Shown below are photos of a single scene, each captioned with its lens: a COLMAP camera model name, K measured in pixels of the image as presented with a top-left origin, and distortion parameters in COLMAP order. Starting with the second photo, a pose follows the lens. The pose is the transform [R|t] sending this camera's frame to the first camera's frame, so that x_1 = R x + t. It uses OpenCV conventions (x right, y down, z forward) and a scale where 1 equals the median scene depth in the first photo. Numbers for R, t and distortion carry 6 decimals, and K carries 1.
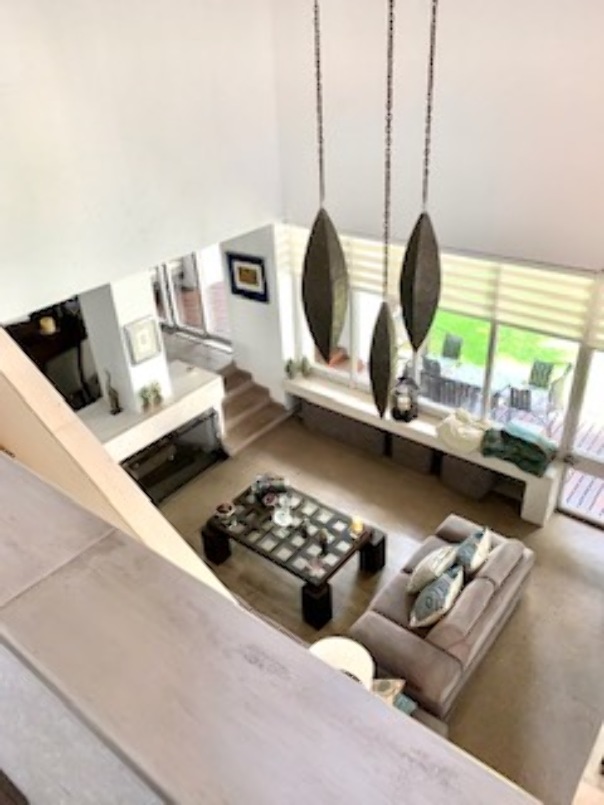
lens RADIAL K [[618.1, 0, 302.1], [0, 618.1, 374.0], [0, 0, 1]] dist [0.002030, -0.001526]
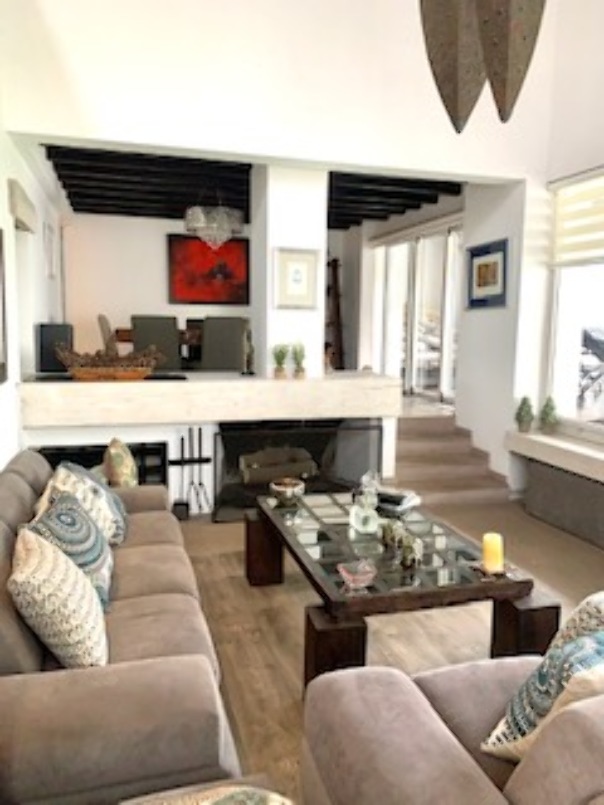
lens RADIAL K [[609.2, 0, 302.0], [0, 609.2, 402.5], [0, 0, 1]] dist [-0.013044, -0.004253]
pose [[0.806307, 0.127492, -0.577593, 0.182833], [-0.331552, 0.906084, -0.262840, 0.255823], [0.489838, 0.403432, 0.772853, 0.456192]]
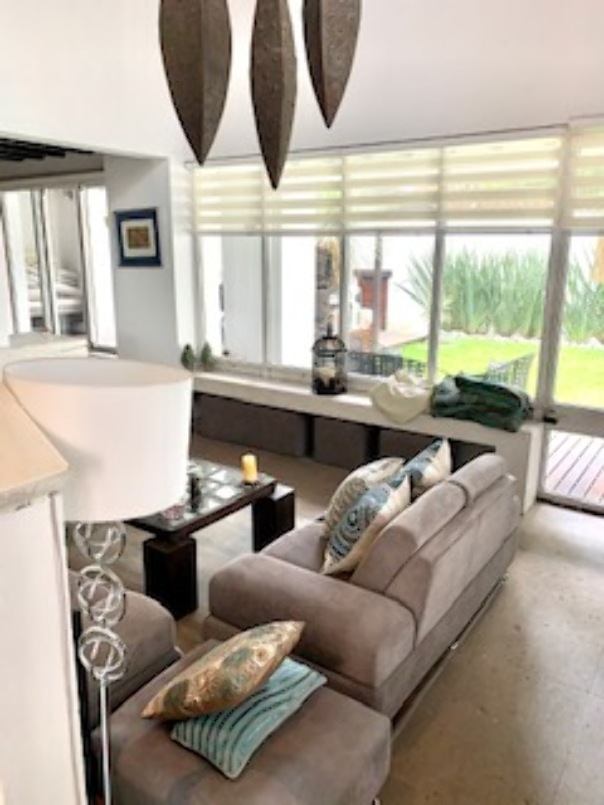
lens RADIAL K [[607.0, 0, 302.0], [0, 607.0, 402.5], [0, 0, 1]] dist [0.010027, 0.002153]
pose [[0.996603, 0.025787, 0.078210, 0.076948], [-0.004123, 0.964144, -0.265348, 0.288287], [-0.082249, 0.264124, 0.960975, 0.303149]]
